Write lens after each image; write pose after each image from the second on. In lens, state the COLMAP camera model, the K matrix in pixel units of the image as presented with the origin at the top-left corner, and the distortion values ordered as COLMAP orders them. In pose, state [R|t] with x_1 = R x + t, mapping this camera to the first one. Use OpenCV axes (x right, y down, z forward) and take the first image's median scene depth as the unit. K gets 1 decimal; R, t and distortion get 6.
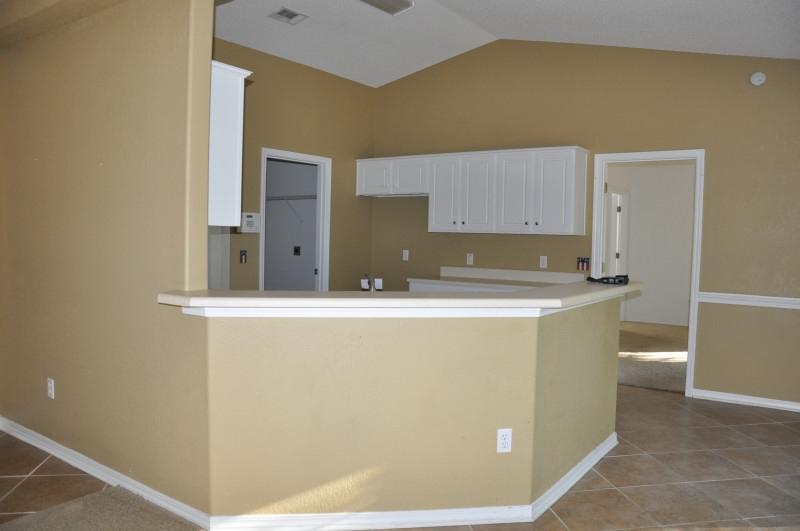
lens RADIAL K [[637.8, 0, 405.3], [0, 637.8, 260.1], [0, 0, 1]] dist [-0.102435, 0.059251]
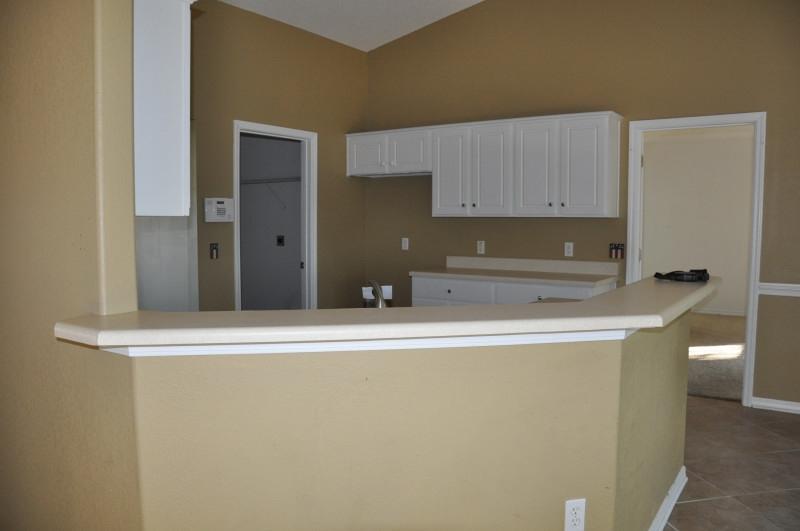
lens RADIAL K [[637.8, 0, 398.9], [0, 637.8, 260.9], [0, 0, 1]] dist [-0.102435, 0.059251]
pose [[0.999732, -0.021014, 0.009717, -0.017959], [0.020760, 0.999458, 0.025543, -0.007379], [-0.010248, -0.025334, 0.999627, 0.141411]]
